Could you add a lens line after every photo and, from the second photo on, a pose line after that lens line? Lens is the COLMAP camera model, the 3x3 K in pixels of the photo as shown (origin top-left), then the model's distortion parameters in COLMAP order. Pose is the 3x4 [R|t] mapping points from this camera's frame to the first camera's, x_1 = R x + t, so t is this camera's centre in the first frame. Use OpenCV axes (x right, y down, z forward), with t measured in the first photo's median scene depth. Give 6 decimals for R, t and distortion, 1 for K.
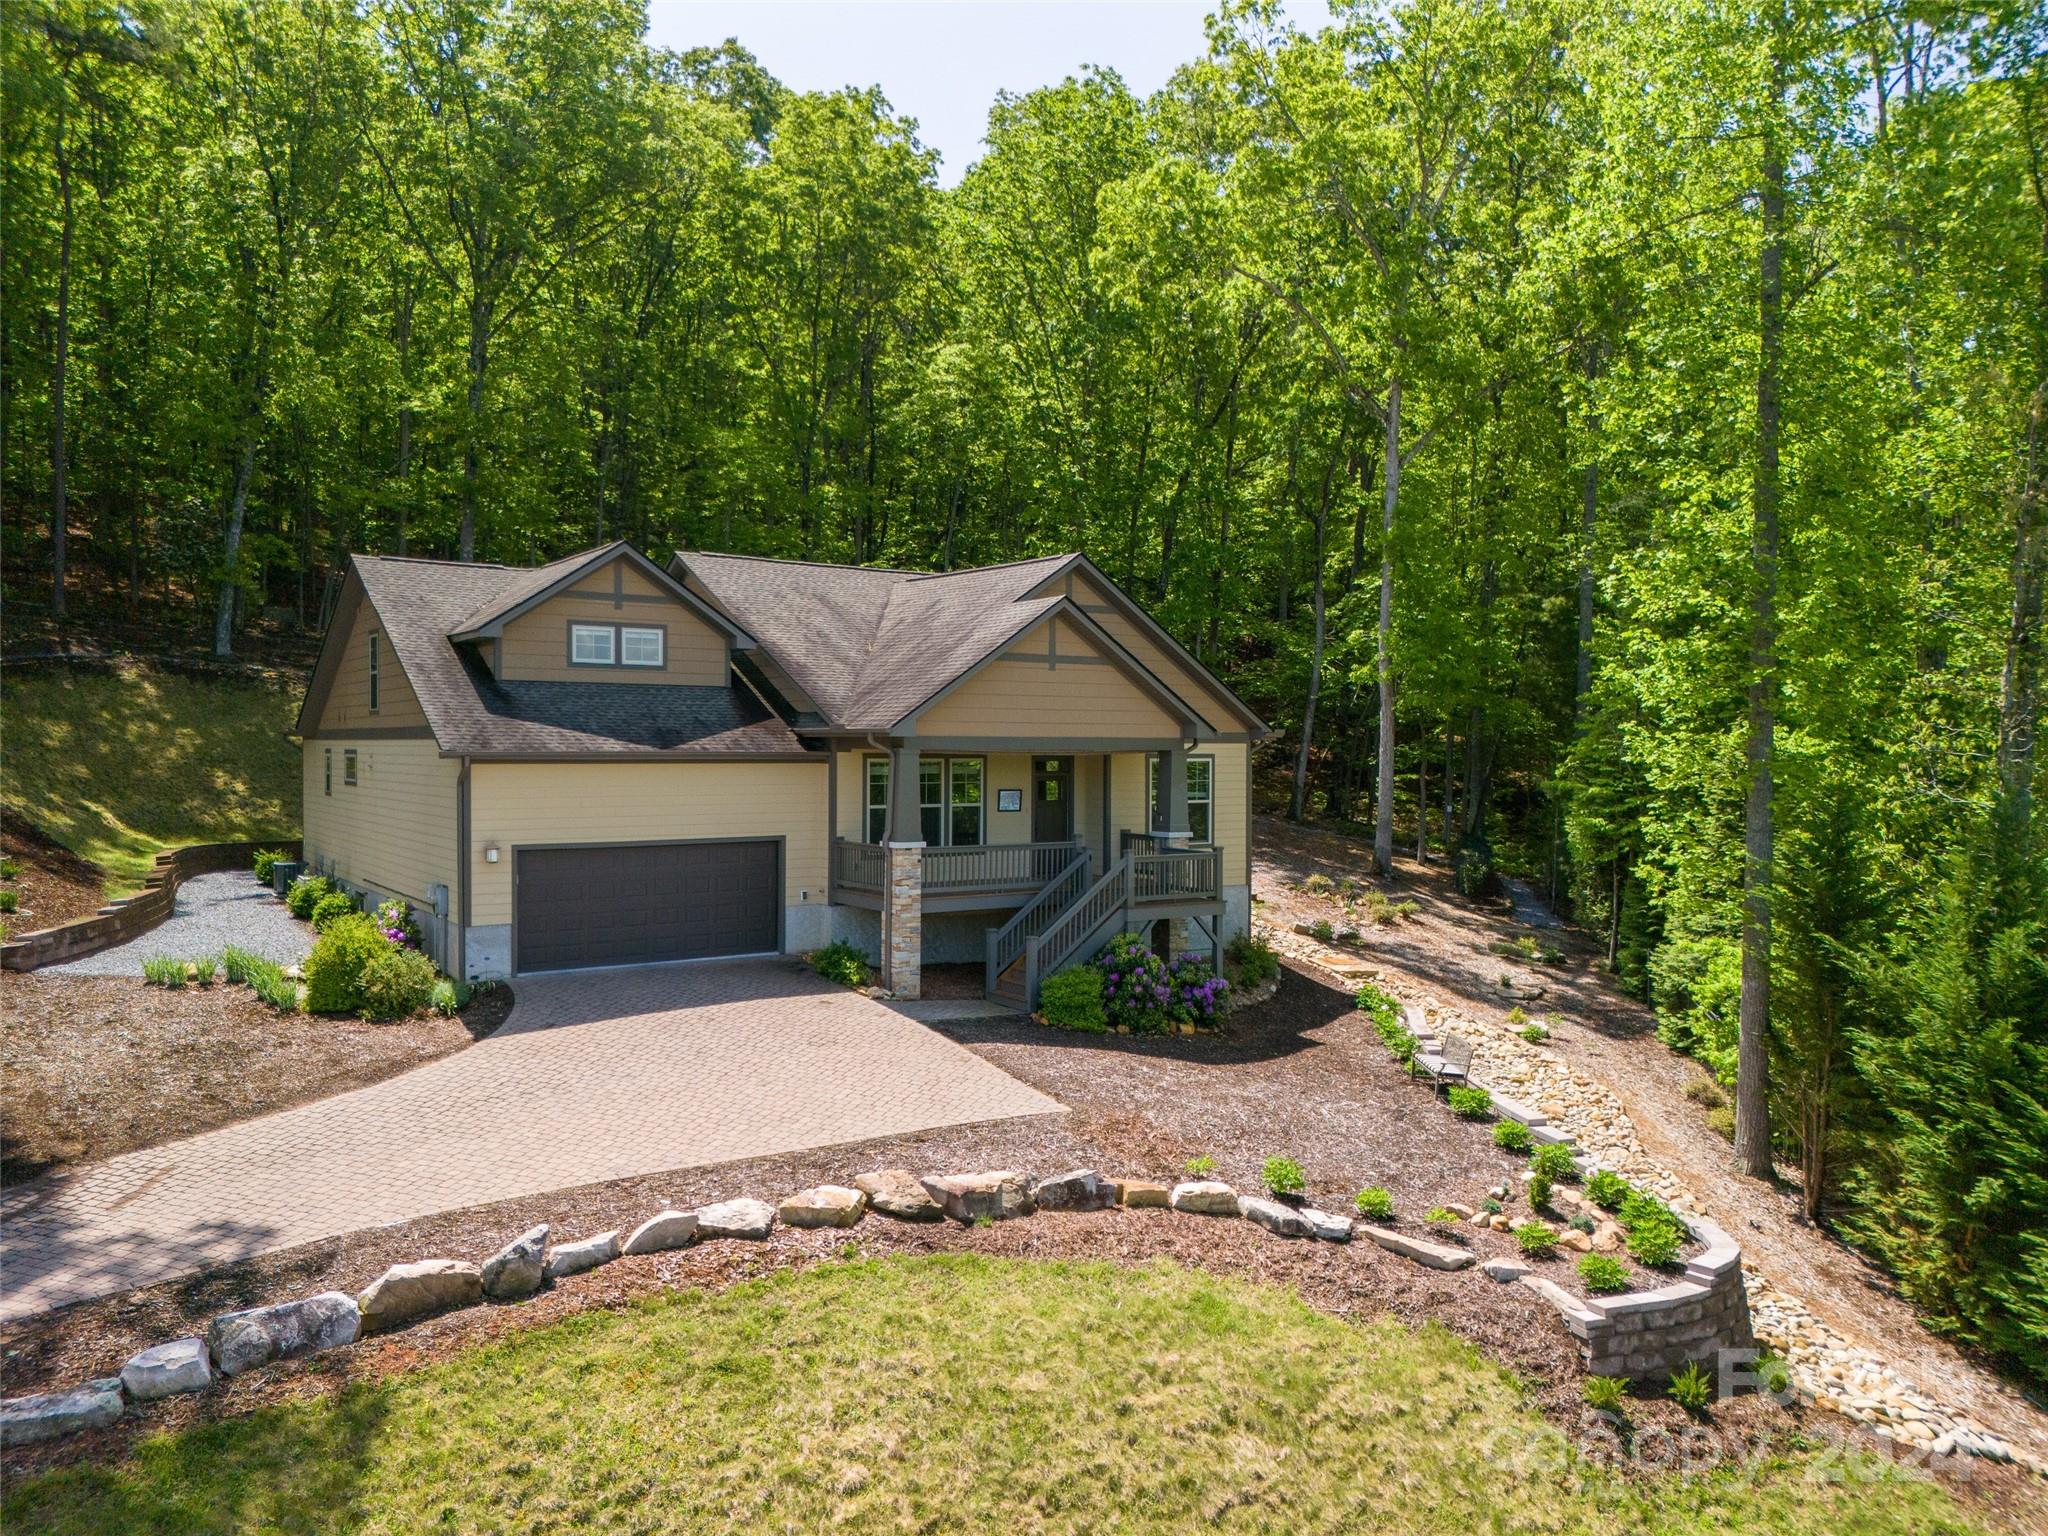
lens RADIAL K [[1502.5, 0, 1024.0], [0, 1502.5, 768.0], [0, 0, 1]] dist [0.143781, -0.223222]
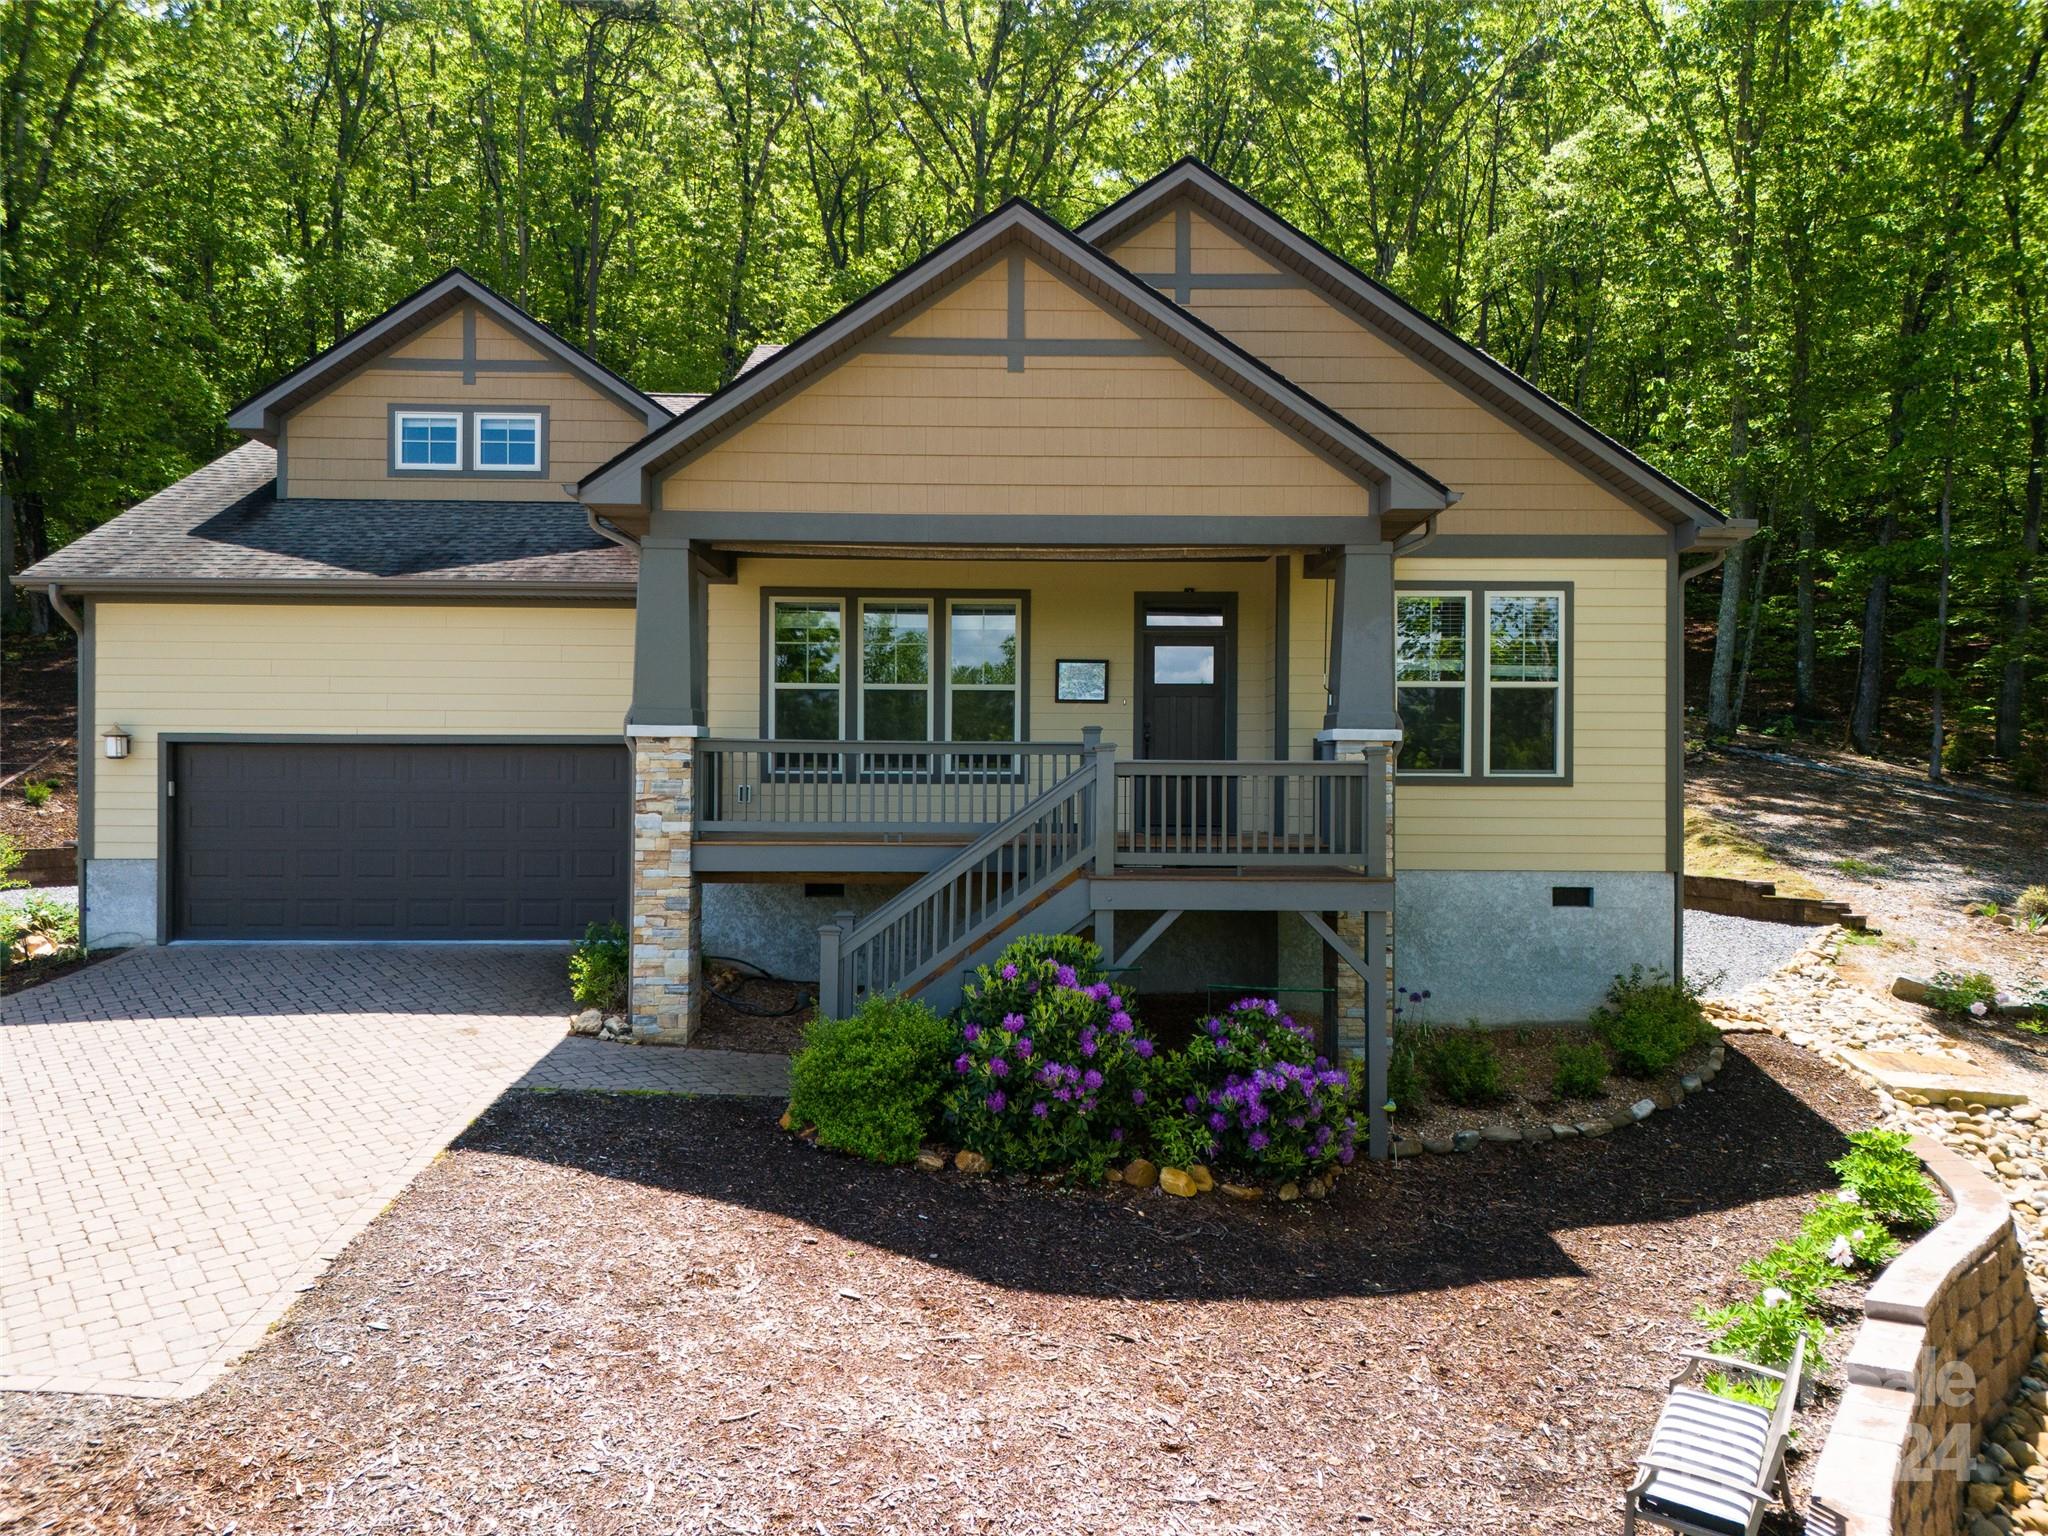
lens RADIAL K [[1509.1, 0, 1024.0], [0, 1509.1, 768.0], [0, 0, 1]] dist [0.086732, -0.079462]
pose [[0.837850, -0.005618, -0.545871, 0.301989], [-0.009086, 0.999665, -0.024234, 0.075874], [0.545824, 0.025264, 0.837519, 0.657118]]
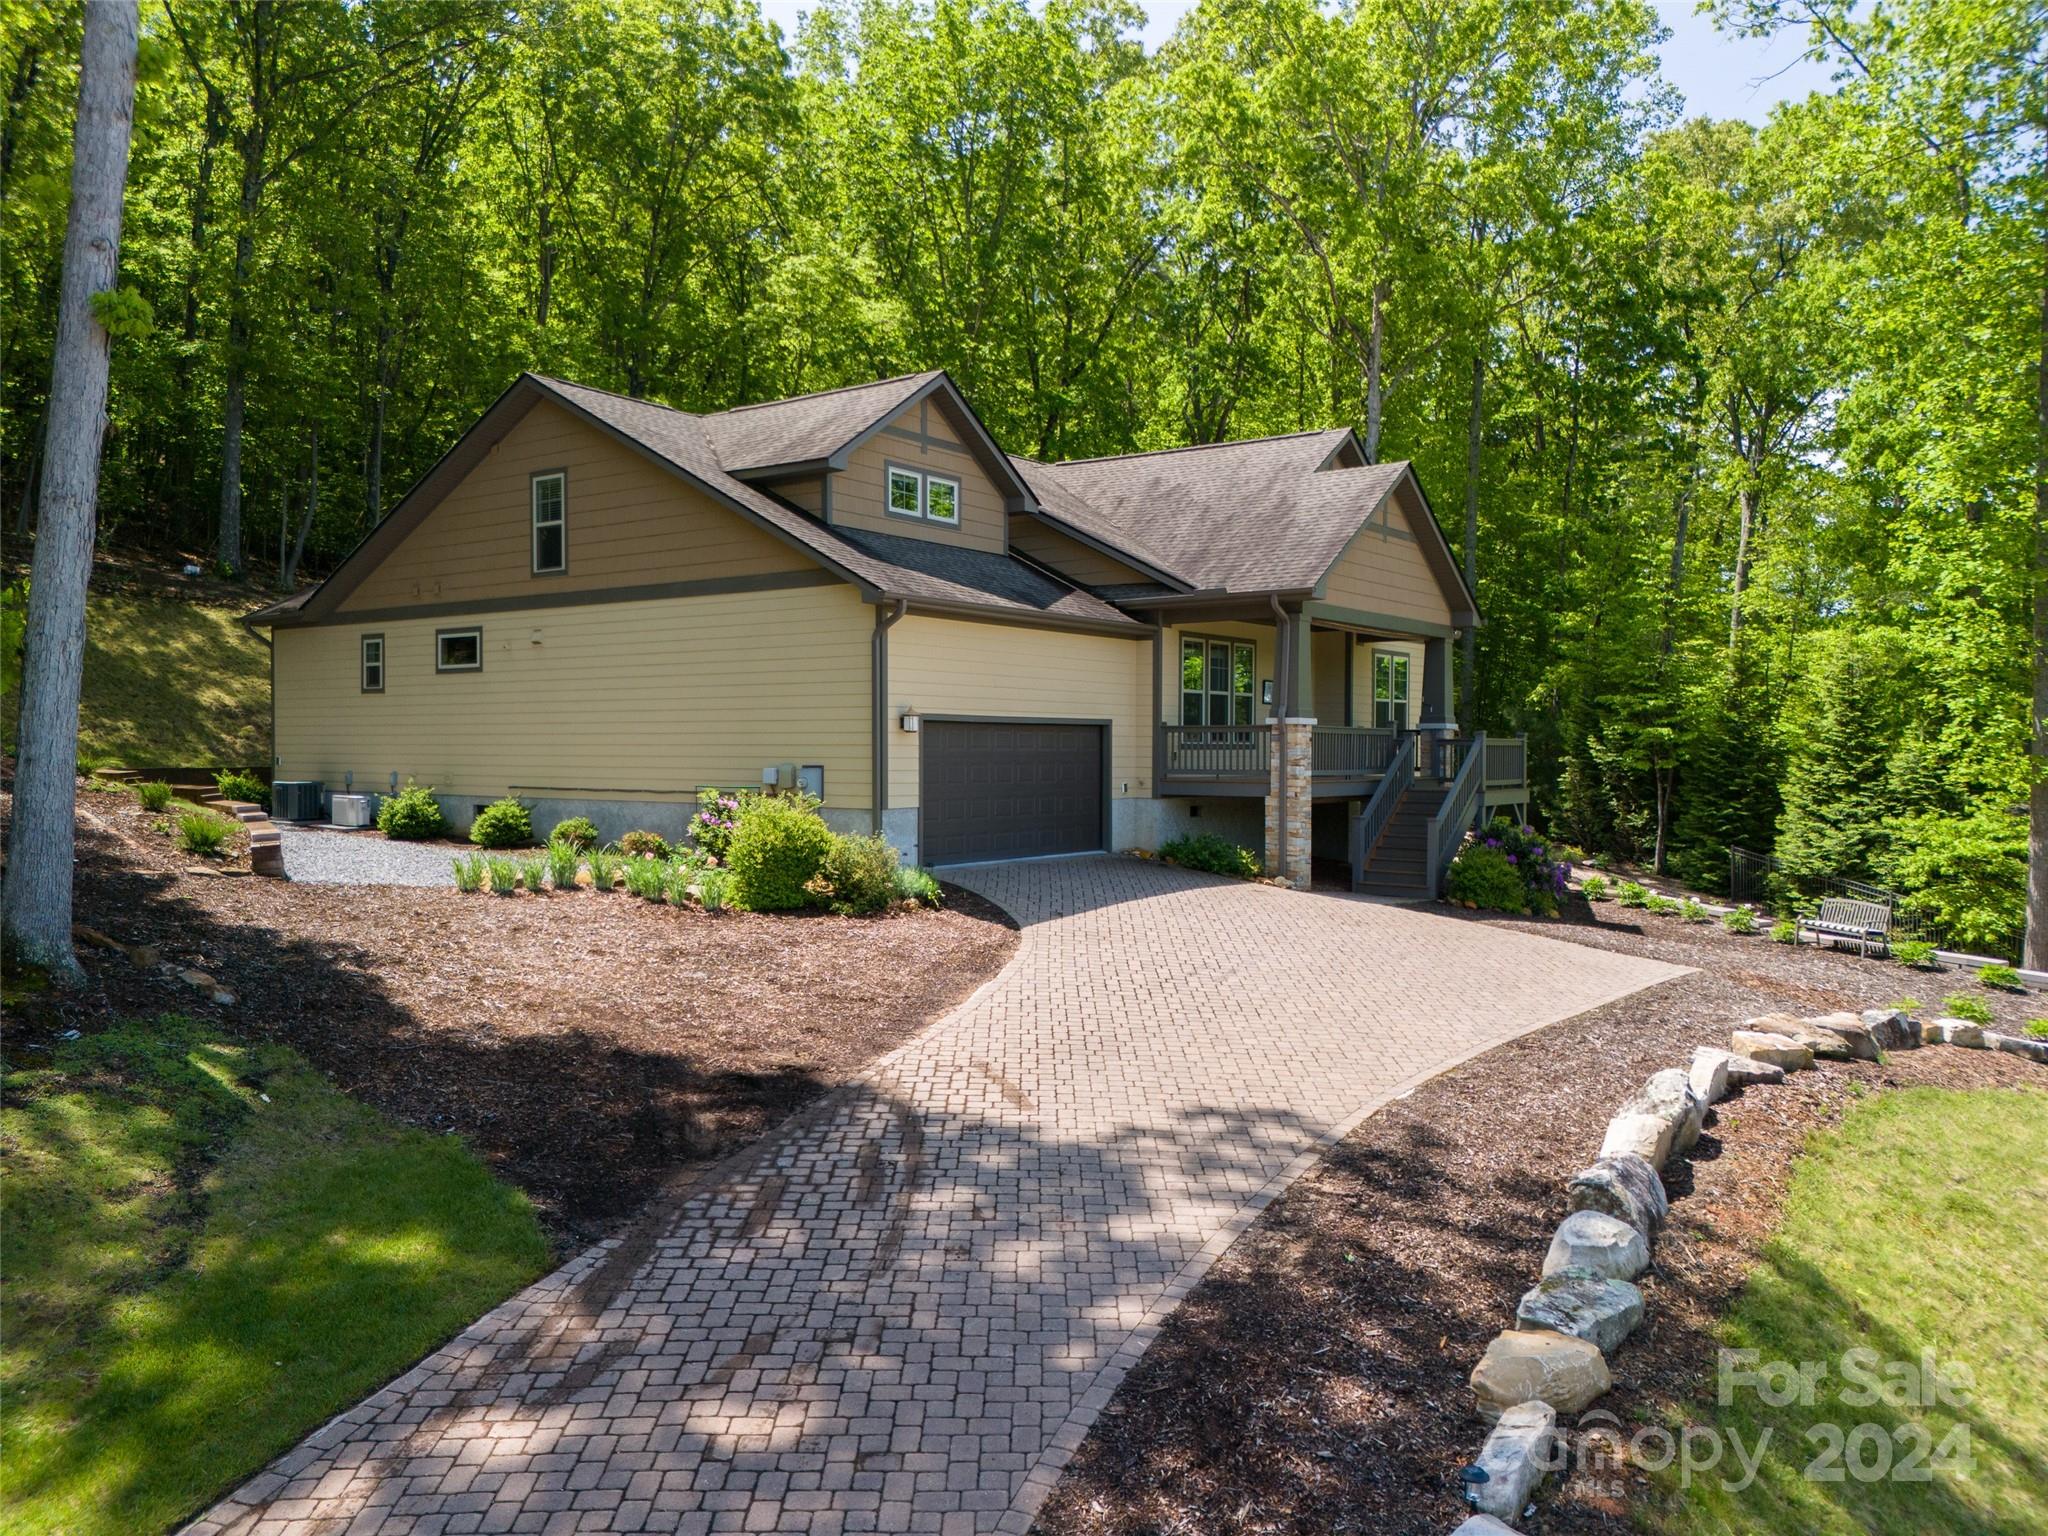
lens RADIAL K [[1509.1, 0, 1024.0], [0, 1509.1, 768.0], [0, 0, 1]] dist [0.086732, -0.079462]
pose [[0.943630, -0.005628, 0.330955, -0.548170], [0.005517, 0.999984, 0.001276, 0.078604], [-0.330957, 0.000622, 0.943646, 0.196320]]
